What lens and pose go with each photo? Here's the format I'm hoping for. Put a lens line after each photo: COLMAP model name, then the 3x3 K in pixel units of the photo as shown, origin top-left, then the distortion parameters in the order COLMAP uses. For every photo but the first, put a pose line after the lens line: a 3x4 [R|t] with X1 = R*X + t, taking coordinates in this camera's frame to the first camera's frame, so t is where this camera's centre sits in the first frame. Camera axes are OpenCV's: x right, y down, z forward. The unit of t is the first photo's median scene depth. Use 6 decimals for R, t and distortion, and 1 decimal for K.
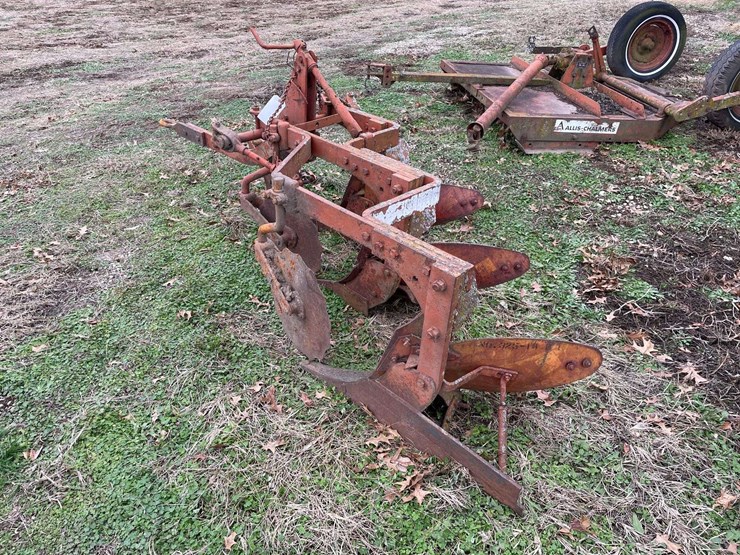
lens RADIAL K [[548.4, 0, 370.9], [0, 548.4, 275.1], [0, 0, 1]] dist [0.099912, -0.126451]
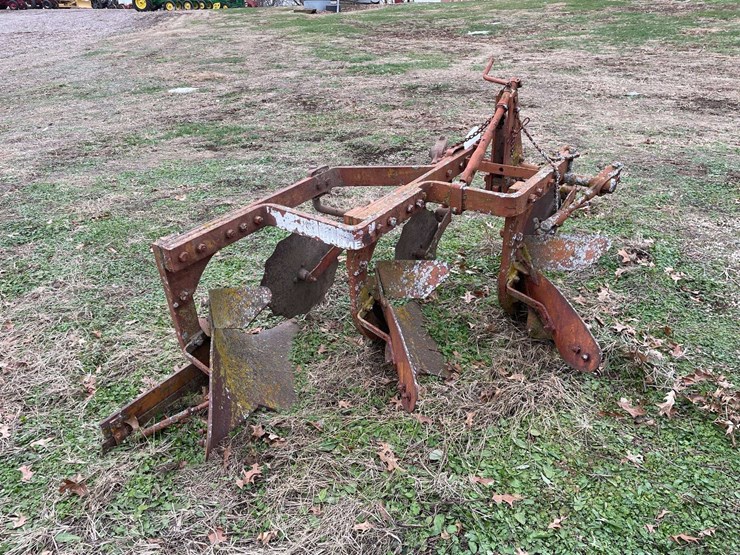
lens RADIAL K [[555.2, 0, 373.0], [0, 555.2, 281.2], [0, 0, 1]] dist [0.089486, -0.121697]
pose [[0.149107, 0.466732, -0.871739, 0.993006], [-0.501240, 0.795611, 0.340238, -0.438824], [0.852365, 0.386219, 0.352576, 0.749942]]
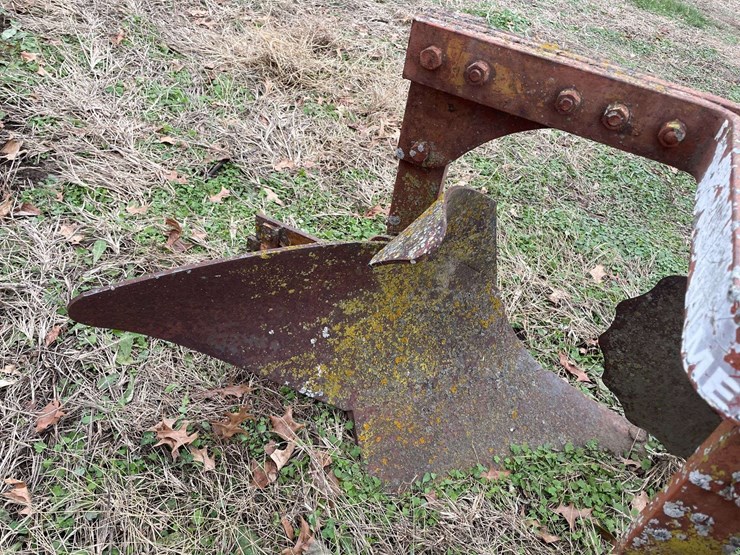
lens RADIAL K [[555.2, 0, 373.0], [0, 555.2, 281.2], [0, 0, 1]] dist [0.089486, -0.121697]
pose [[-0.935932, 0.058570, -0.347275, 0.317546], [-0.320140, 0.269444, 0.908246, -0.309228], [0.146768, 0.961233, -0.233431, 1.032187]]
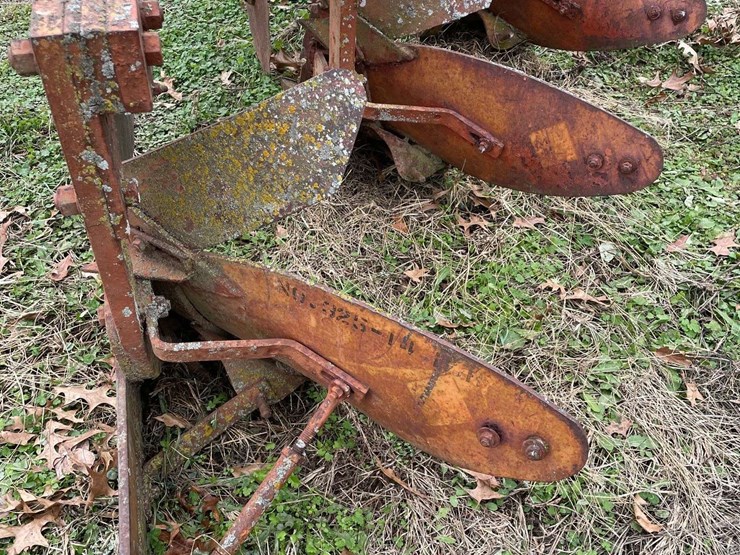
lens RADIAL K [[737.1, 0, 380.1], [0, 737.1, 281.0], [0, 0, 1]] dist [0.127733, -0.206110]
pose [[0.857114, 0.368363, -0.360090, 0.399148], [-0.293113, 0.923589, 0.247119, -0.023910], [0.423604, -0.106262, 0.899593, 0.503309]]
